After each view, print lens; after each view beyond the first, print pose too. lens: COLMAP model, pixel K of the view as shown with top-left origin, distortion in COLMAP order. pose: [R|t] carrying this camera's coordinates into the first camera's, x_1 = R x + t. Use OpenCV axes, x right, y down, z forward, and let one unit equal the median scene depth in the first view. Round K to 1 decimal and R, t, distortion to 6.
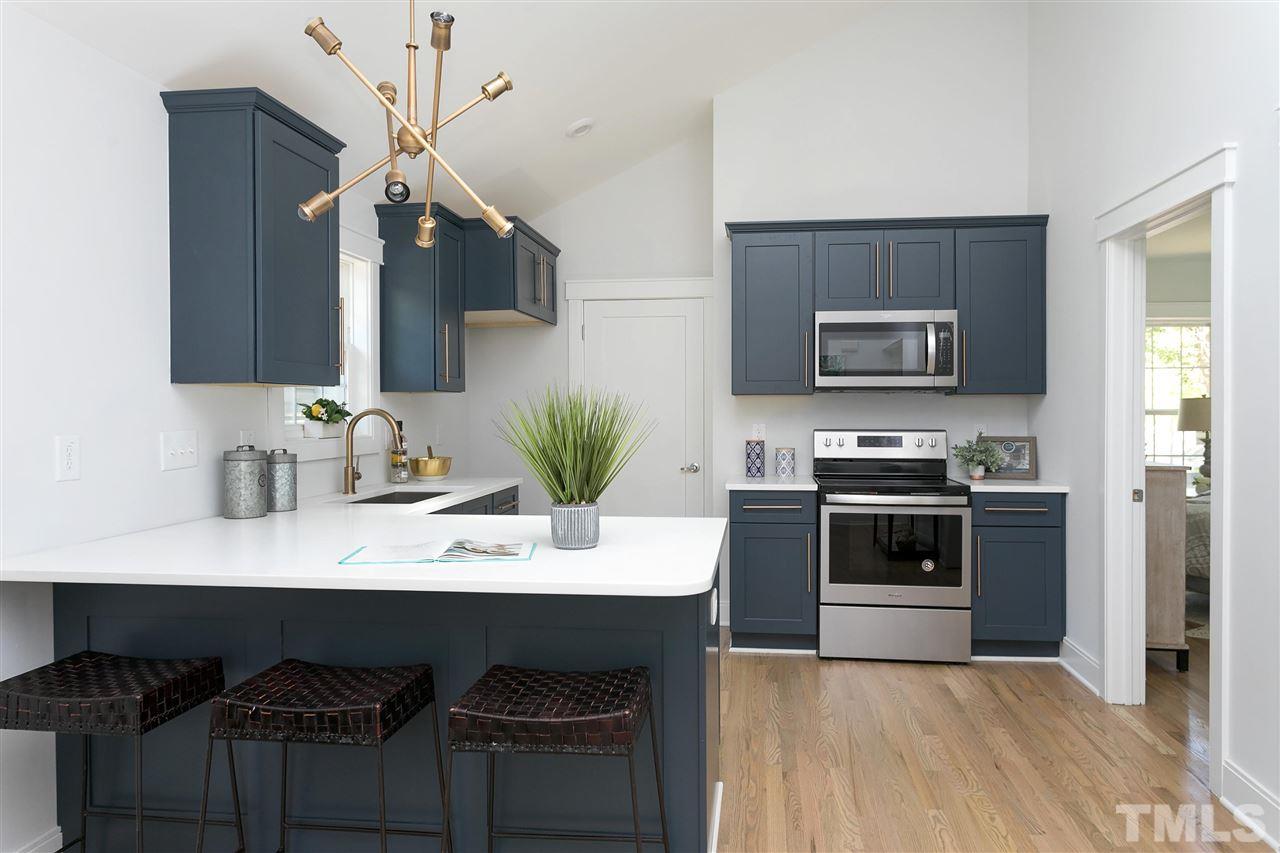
lens RADIAL K [[818.9, 0, 663.8], [0, 818.9, 418.0], [0, 0, 1]] dist [-0.002696, -0.006364]
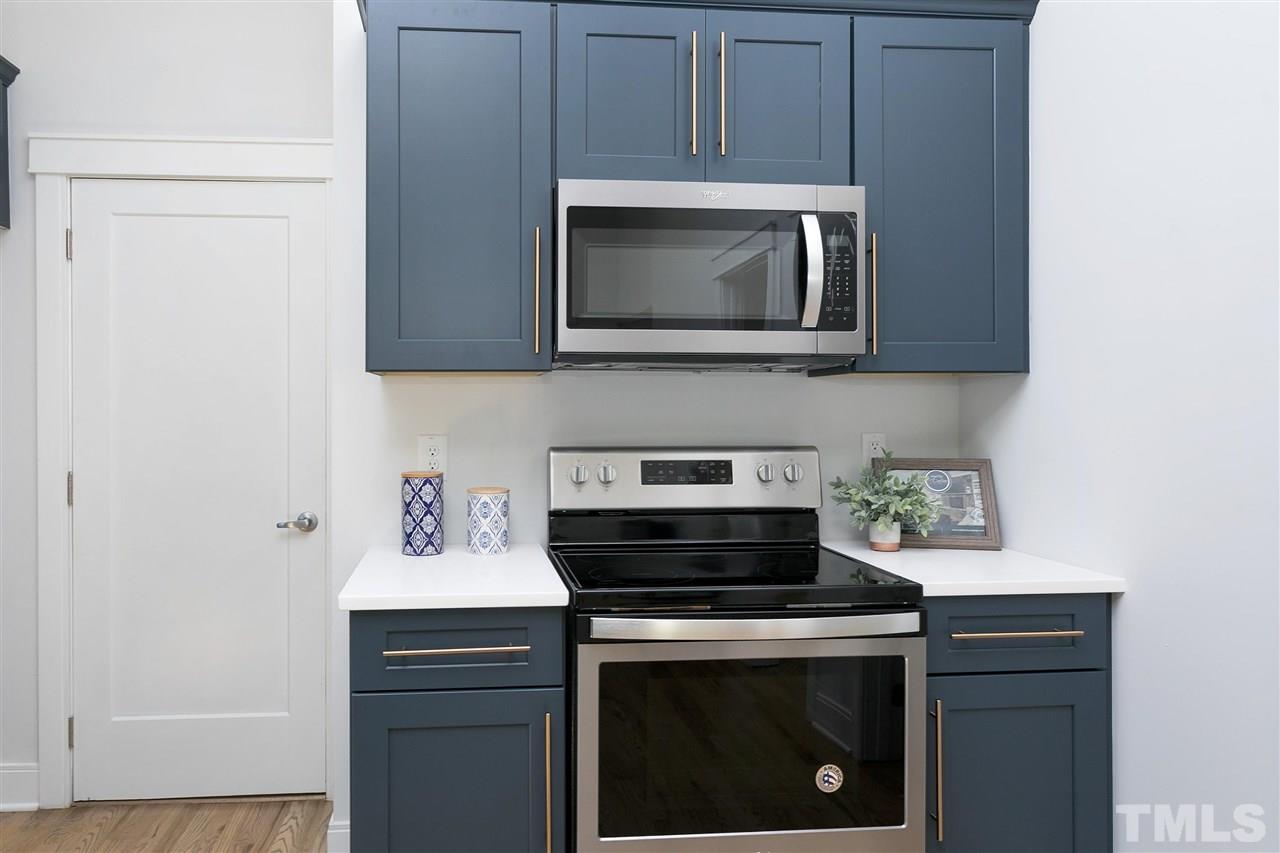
lens RADIAL K [[1014.0, 0, 580.4], [0, 1014.0, 409.3], [0, 0, 1]] dist [-0.005738, -0.010937]
pose [[0.980602, -0.001264, 0.196004, 0.096828], [0.002767, 0.999969, -0.007395, -0.004468], [-0.195988, 0.007794, 0.980575, 0.500025]]
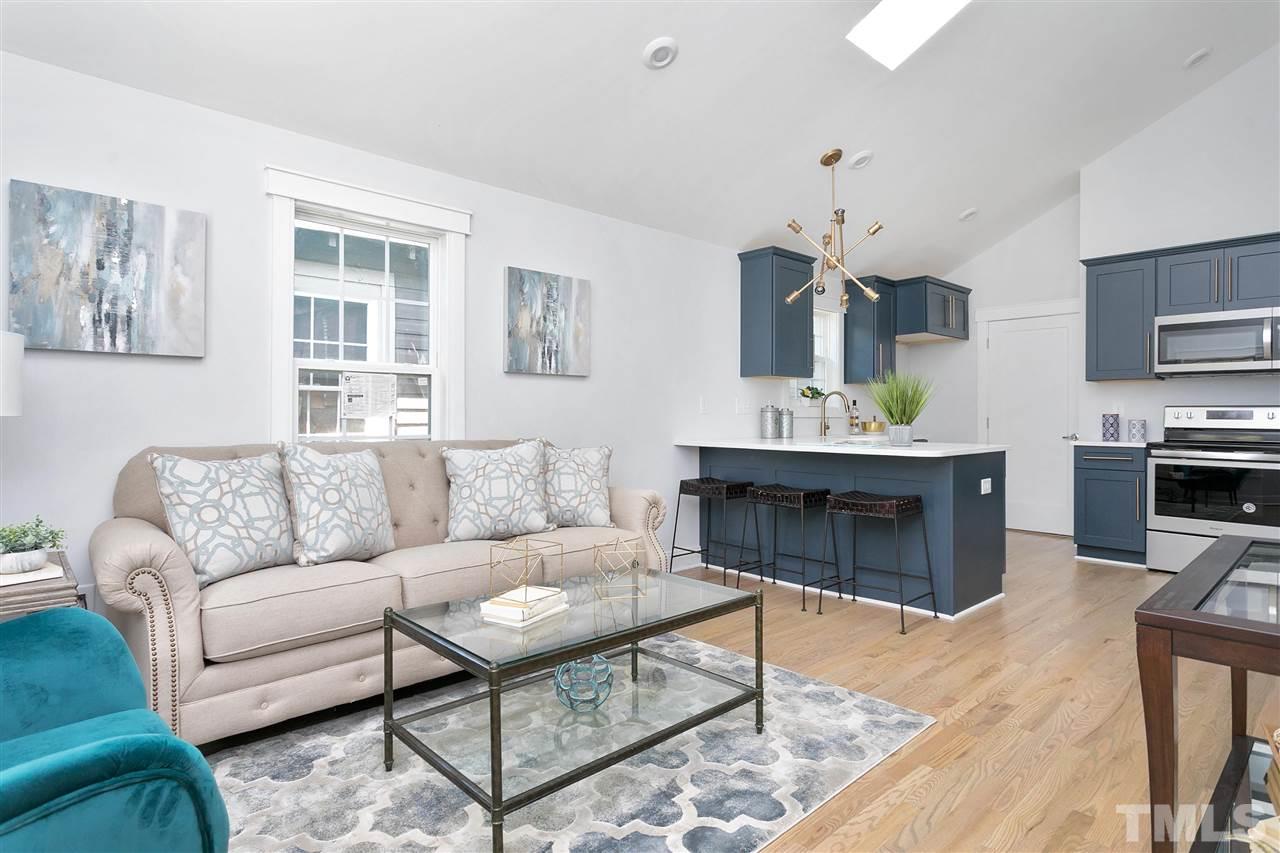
lens RADIAL K [[667.8, 0, 645.9], [0, 667.8, 415.1], [0, 0, 1]] dist [-0.012738, 0.001714]
pose [[0.760042, 0.003638, -0.649864, 0.273724], [-0.011968, 0.999893, -0.008399, 0.053930], [0.649764, 0.014161, 0.760004, -0.394419]]
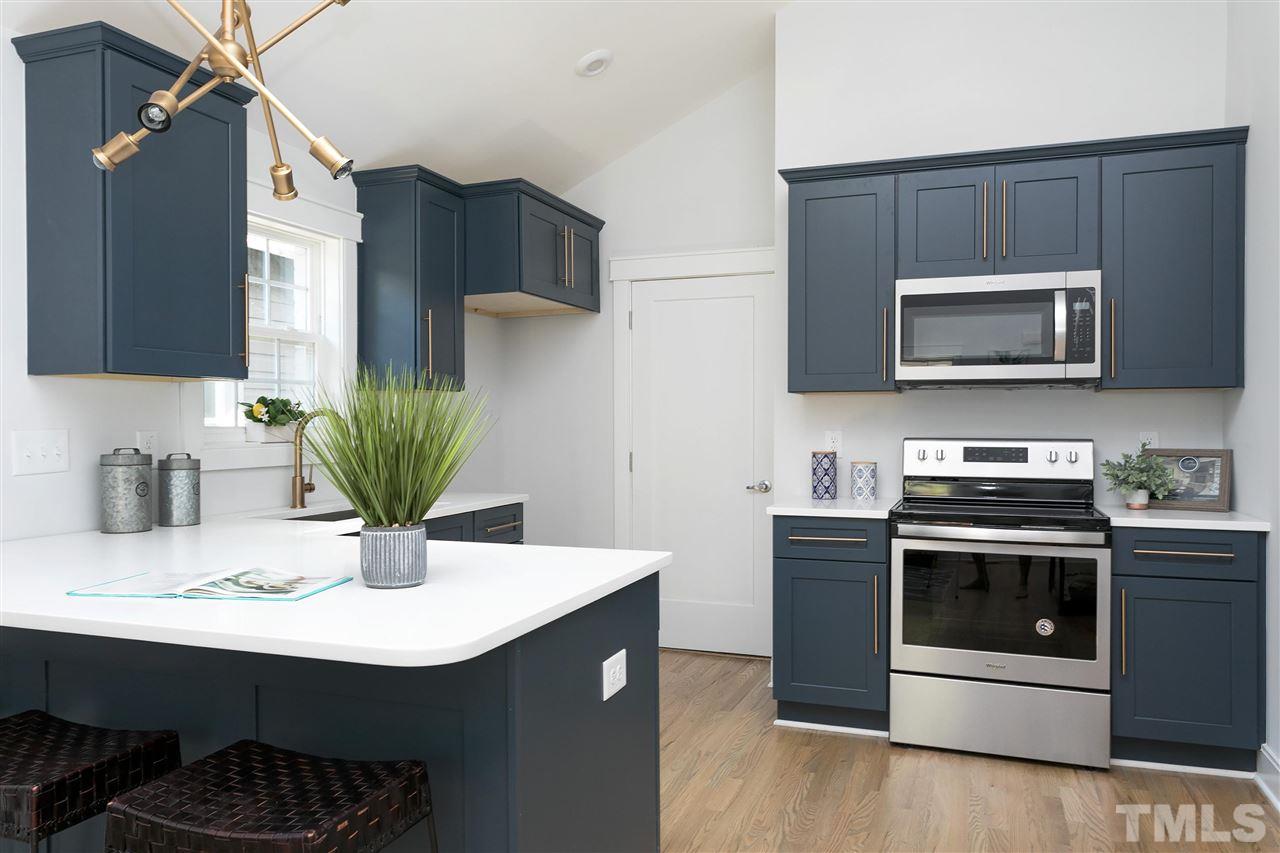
lens RADIAL K [[919.0, 0, 632.1], [0, 919.0, 432.5], [0, 0, 1]] dist [0.004016, -0.000422]
pose [[0.971023, 0.003380, -0.238964, 0.161229], [-0.003092, 0.999994, 0.001579, 0.009486], [0.238968, -0.000794, 0.971027, 0.130843]]
